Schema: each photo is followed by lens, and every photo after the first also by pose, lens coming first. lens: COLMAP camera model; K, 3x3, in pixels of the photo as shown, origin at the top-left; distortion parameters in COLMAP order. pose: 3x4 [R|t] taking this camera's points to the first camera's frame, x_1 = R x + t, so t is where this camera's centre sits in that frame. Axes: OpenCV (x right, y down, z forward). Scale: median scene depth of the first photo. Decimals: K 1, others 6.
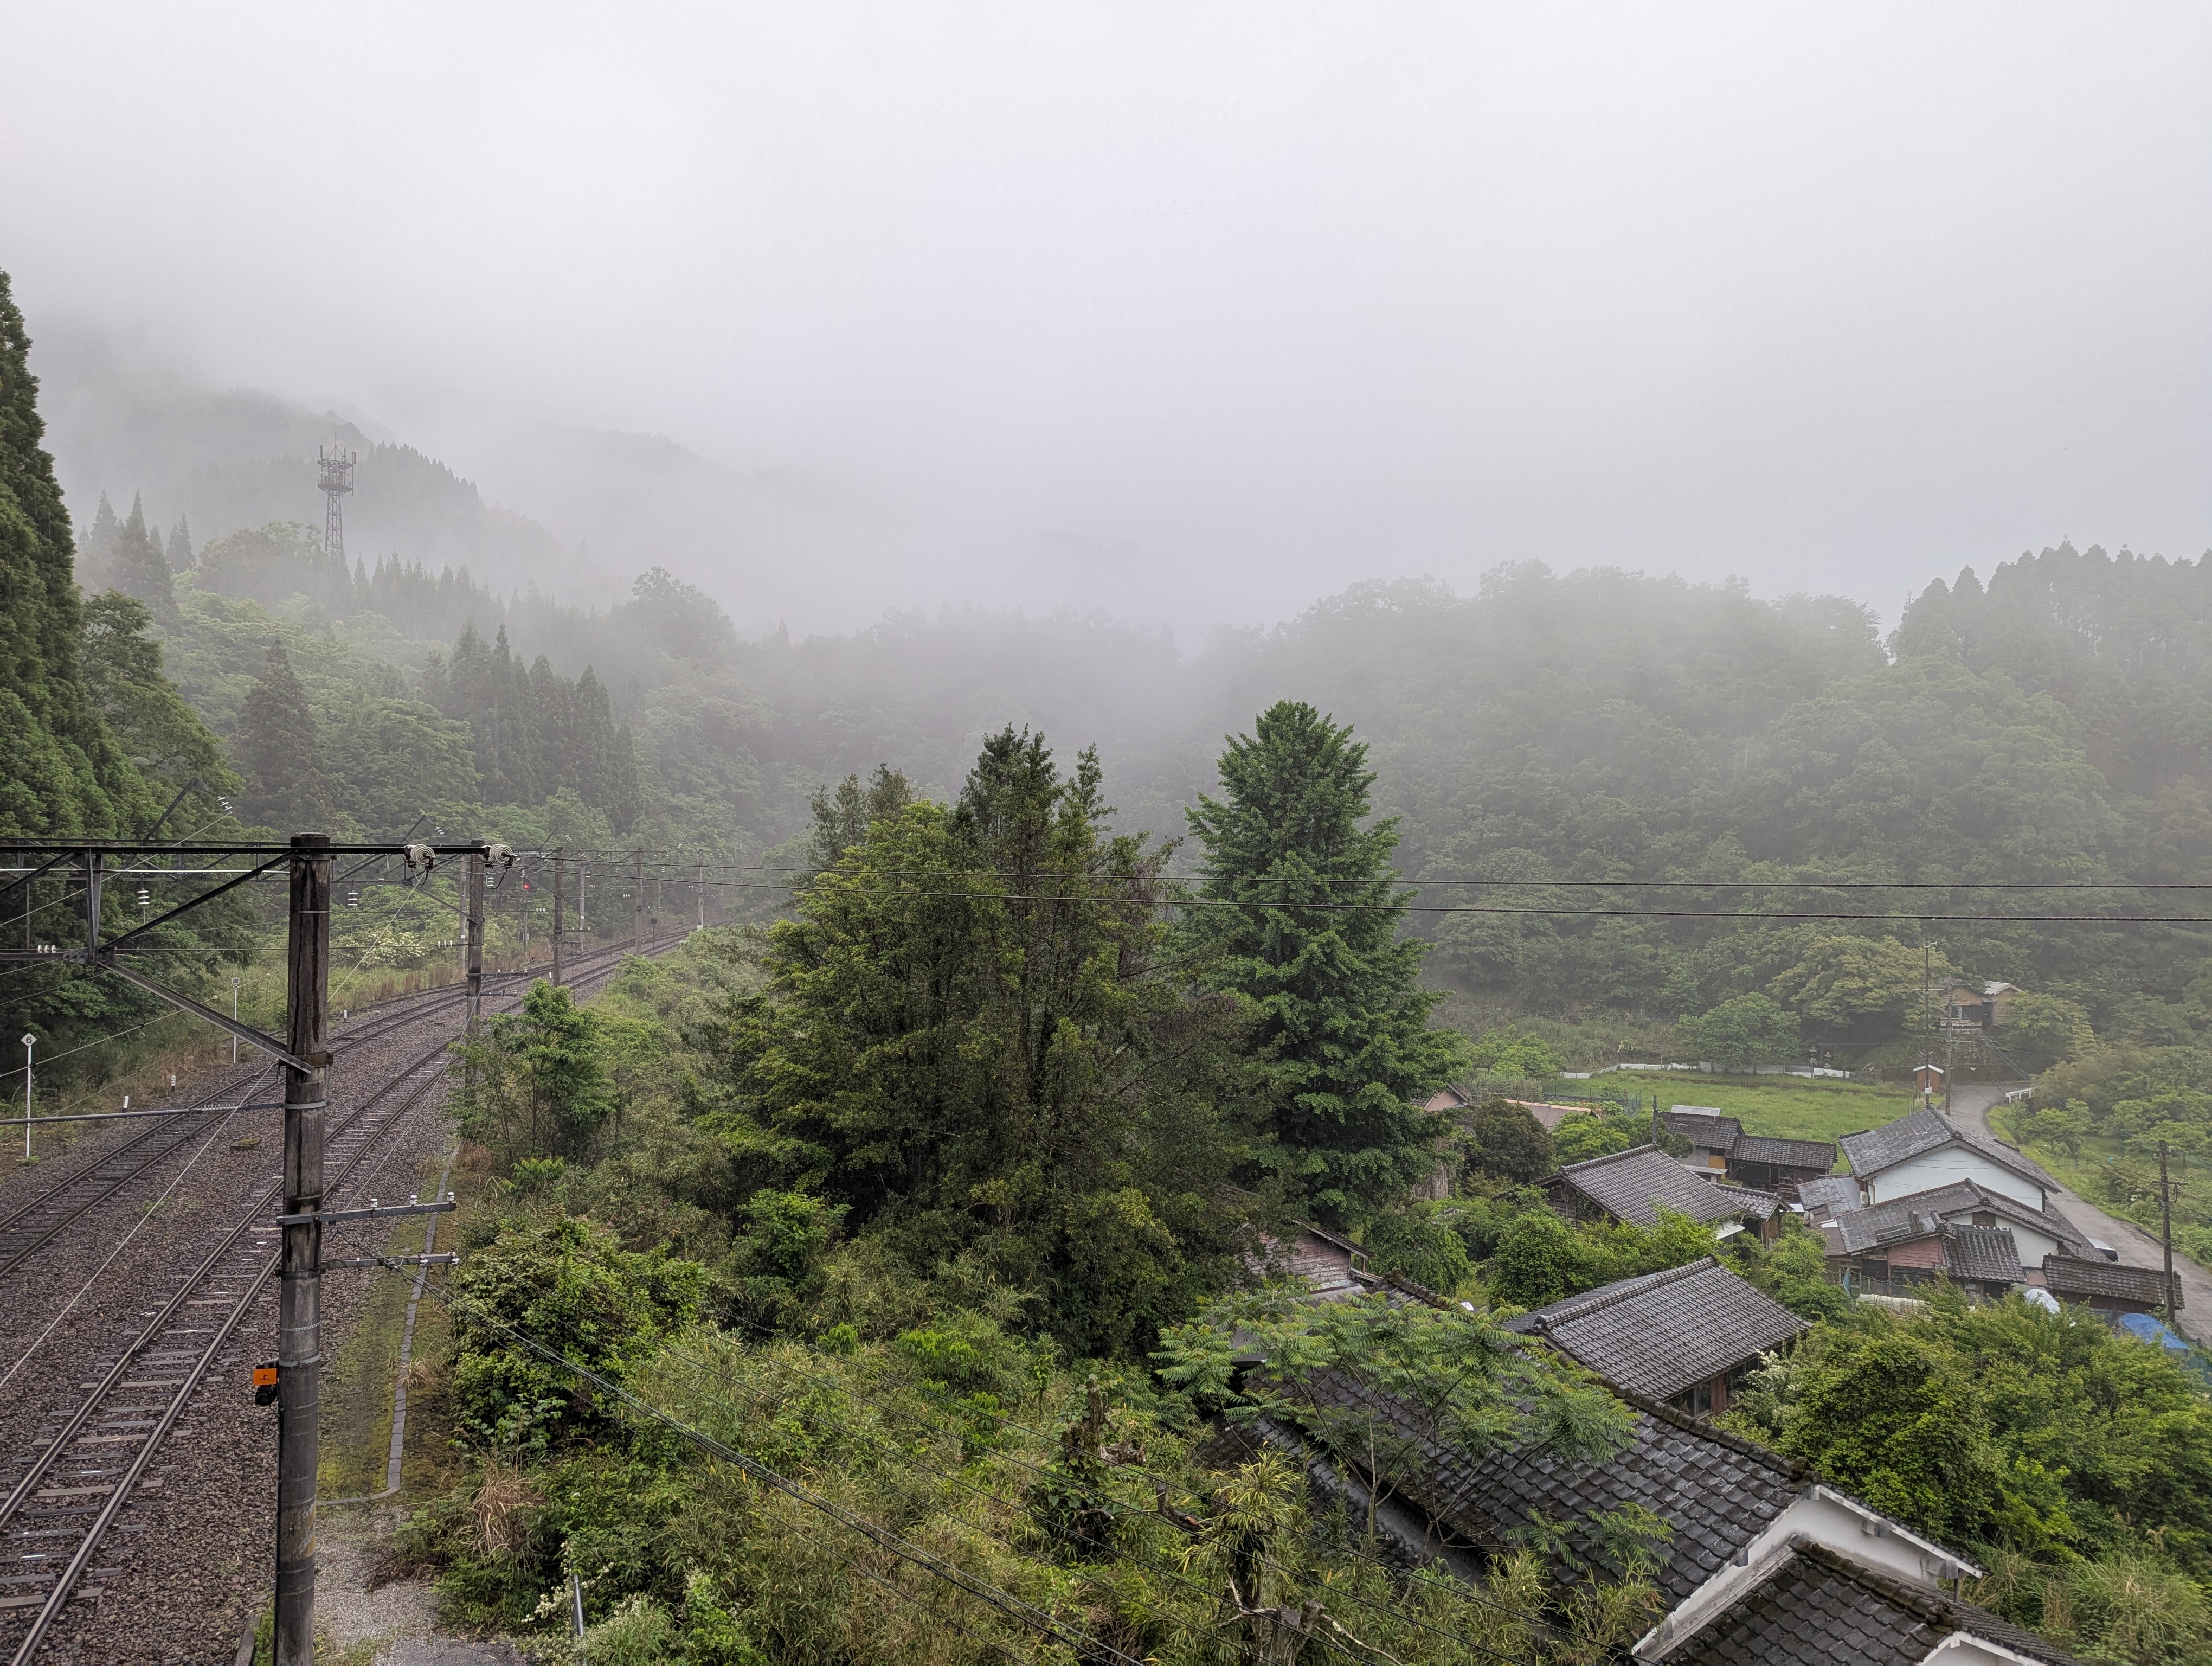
lens RADIAL K [[1549.0, 0, 1094.7], [0, 1549.0, 828.4], [0, 0, 1]] dist [0.087783, -0.071031]
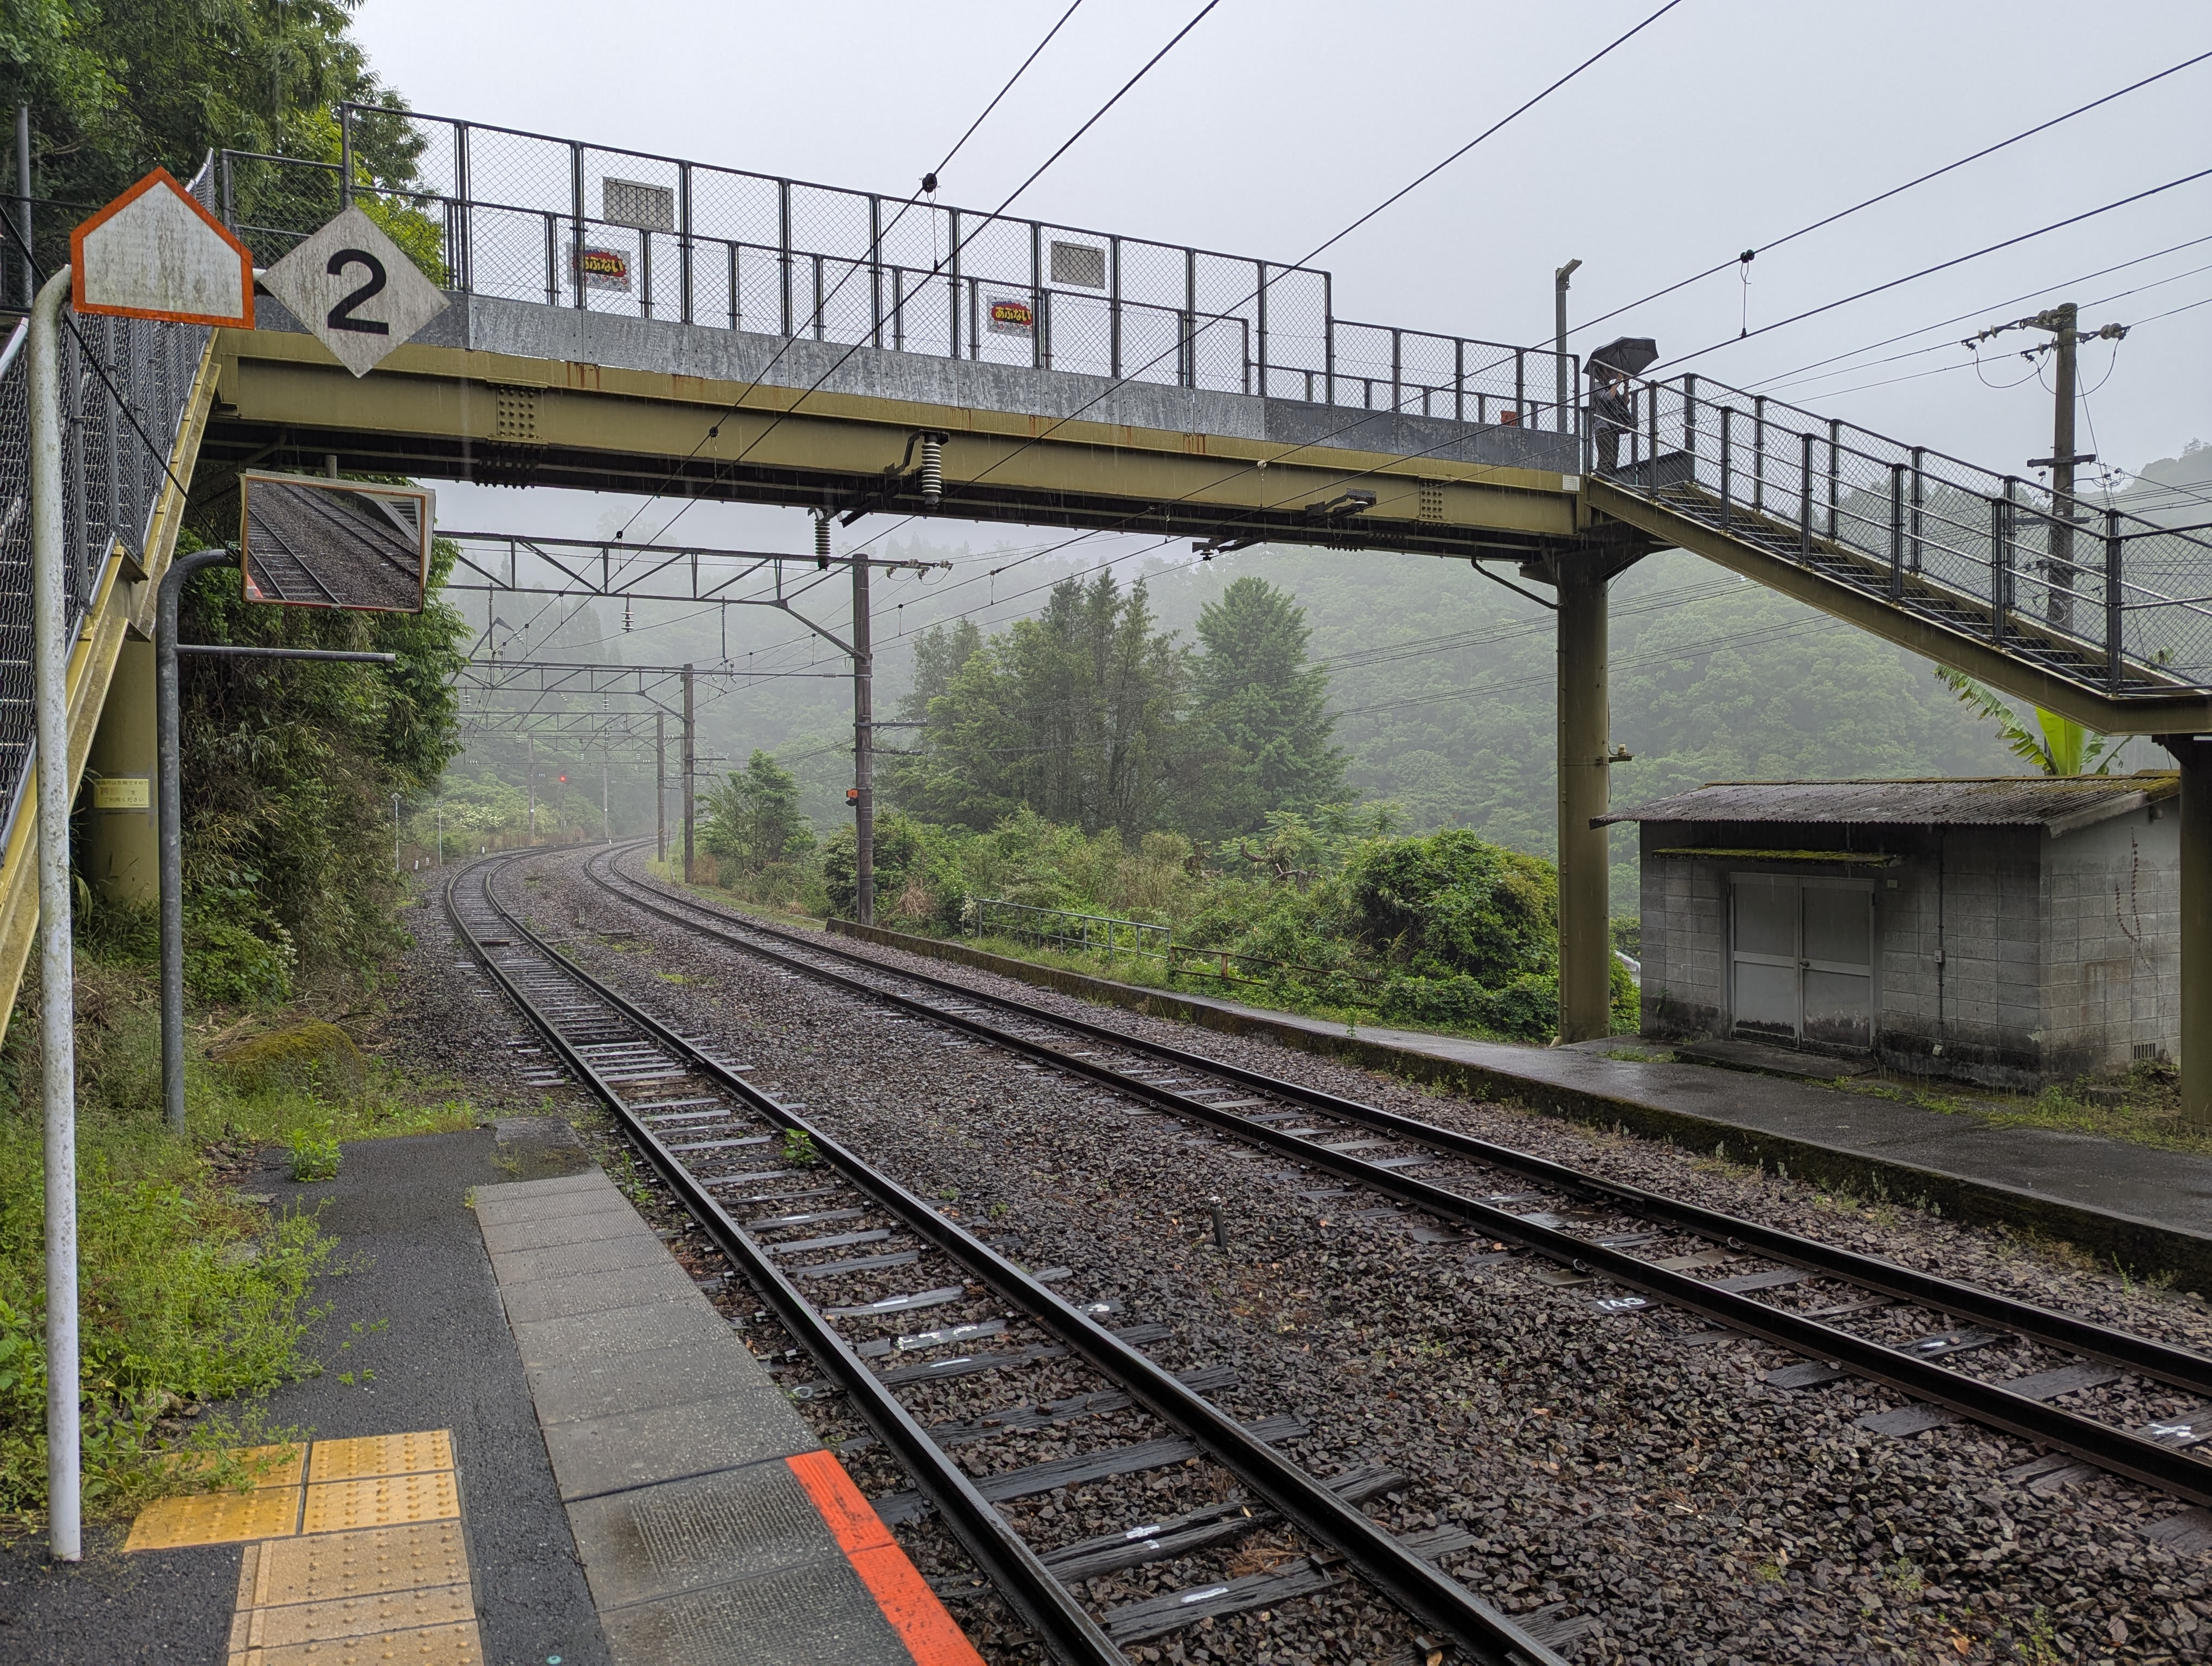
lens RADIAL K [[1554.6, 0, 1106.0], [0, 1554.6, 833.0], [0, 0, 1]] dist [0.085477, -0.080923]
pose [[0.998069, -0.012899, 0.060761, -0.088520], [0.010798, 0.999337, 0.034774, 0.097734], [-0.061170, -0.034050, 0.997546, -0.376529]]
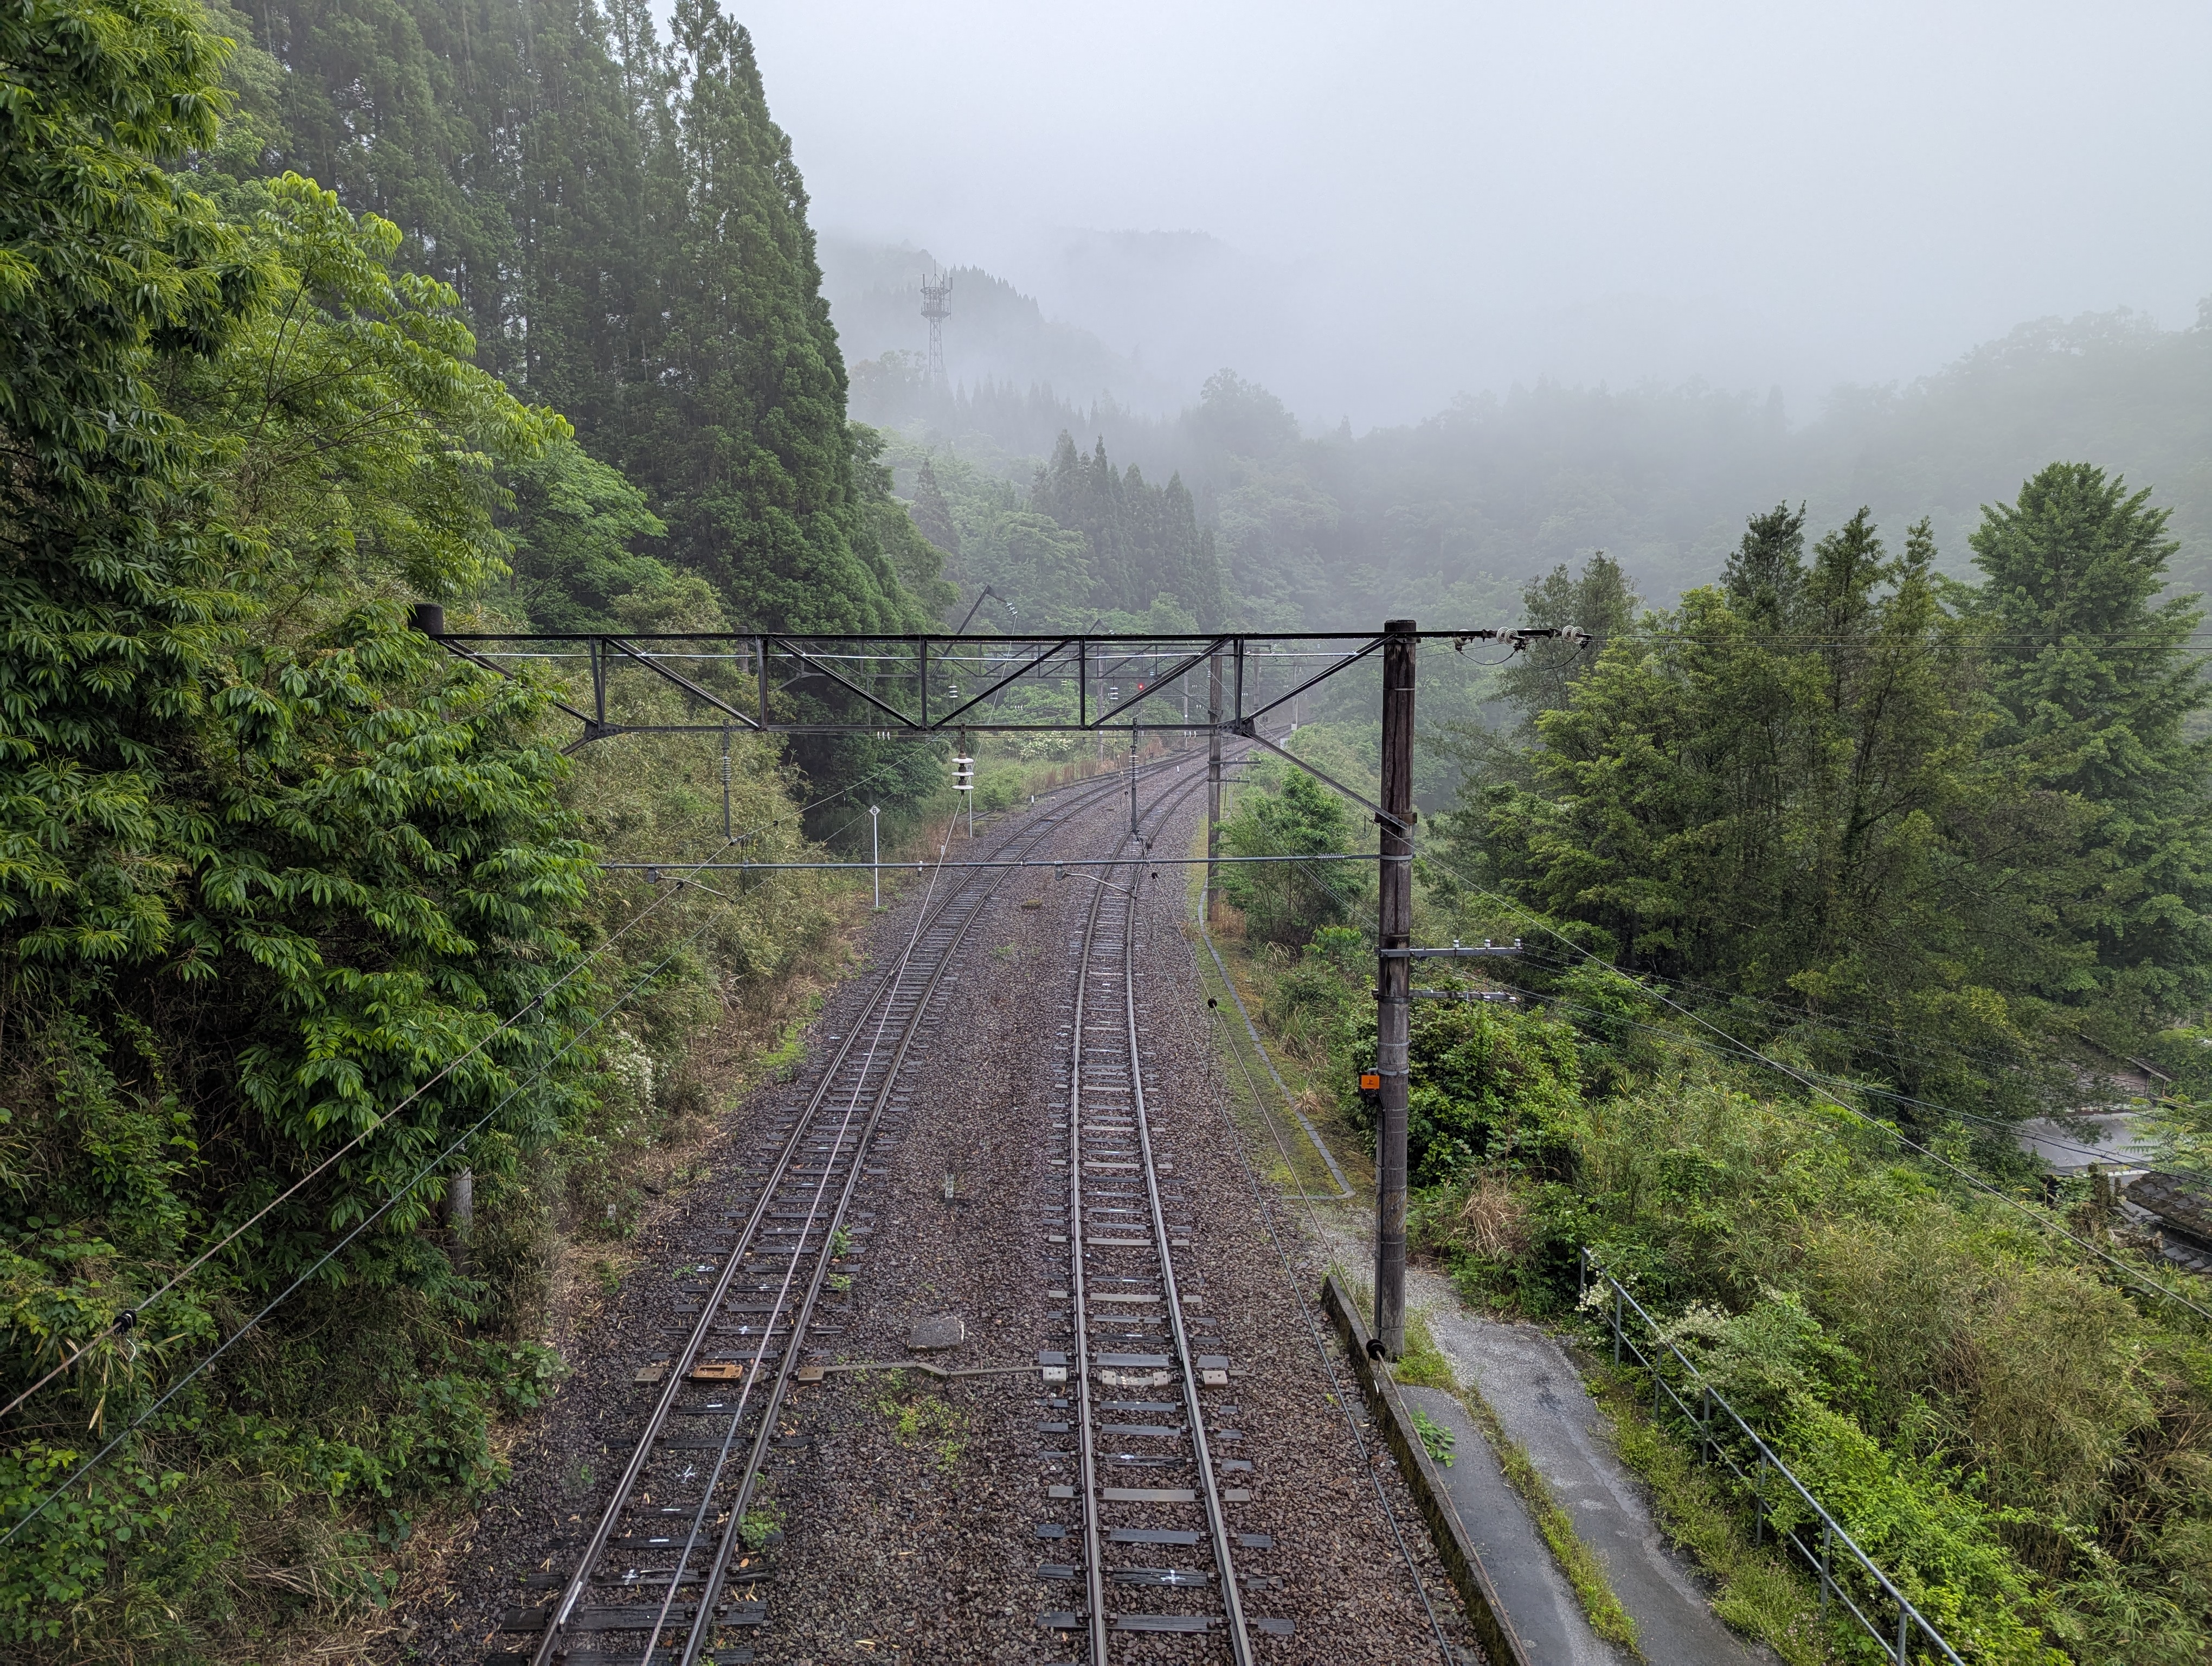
lens RADIAL K [[1554.6, 0, 1106.0], [0, 1554.6, 833.0], [0, 0, 1]] dist [0.085477, -0.080923]
pose [[0.948003, 0.025303, -0.317253, -0.103842], [0.015961, 0.991800, 0.126797, 0.003004], [0.317860, -0.125267, 0.939826, -0.041958]]
